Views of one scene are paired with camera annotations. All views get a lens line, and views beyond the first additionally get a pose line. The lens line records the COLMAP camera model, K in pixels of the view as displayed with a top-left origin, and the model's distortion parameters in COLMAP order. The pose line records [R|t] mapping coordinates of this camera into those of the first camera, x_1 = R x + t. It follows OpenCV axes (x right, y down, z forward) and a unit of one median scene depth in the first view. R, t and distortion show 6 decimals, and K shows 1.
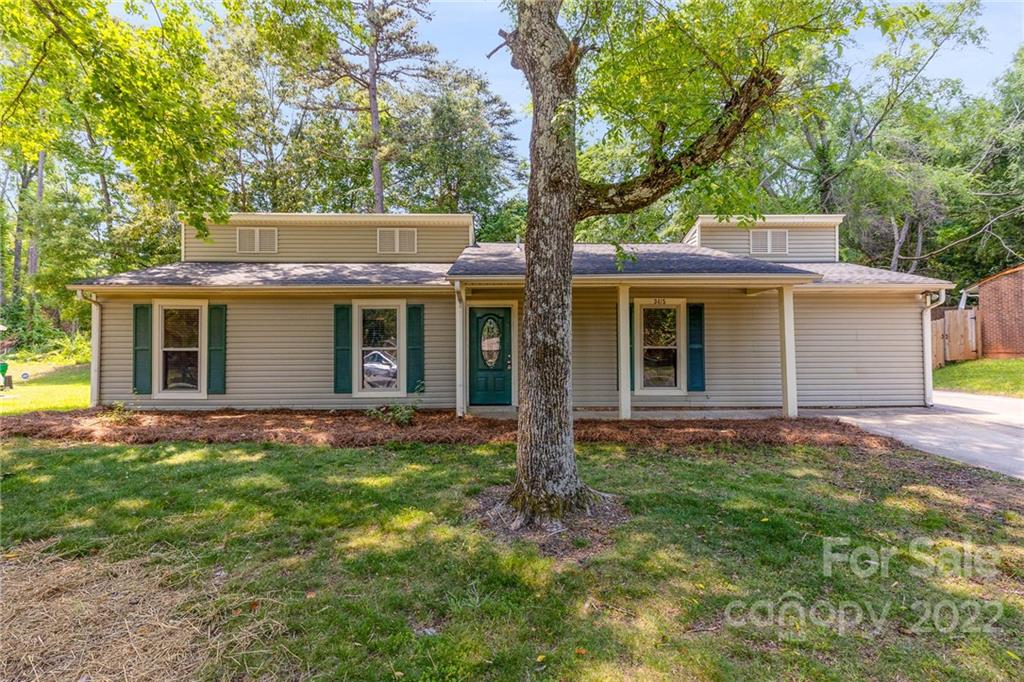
lens RADIAL K [[460.5, 0, 509.2], [0, 460.5, 341.8], [0, 0, 1]] dist [0.012582, -0.001137]
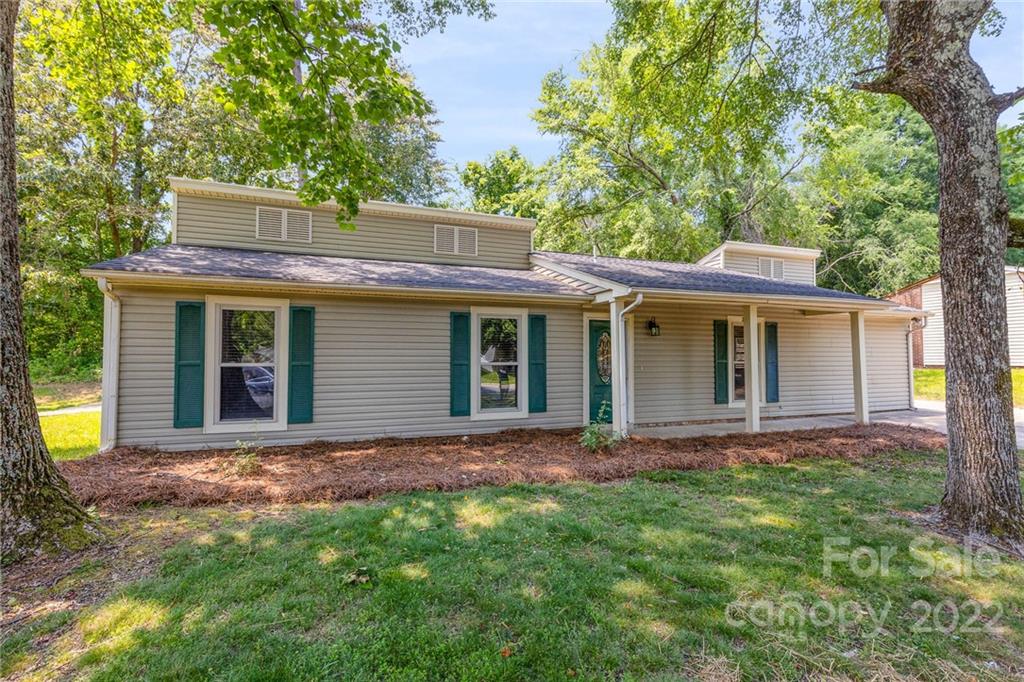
lens RADIAL K [[460.5, 0, 511.3], [0, 460.5, 340.6], [0, 0, 1]] dist [0.012582, -0.001137]
pose [[0.946035, 0.016206, 0.323658, -0.548939], [-0.010560, 0.999760, -0.019194, -0.012740], [-0.323891, 0.014740, 0.945980, 0.161137]]
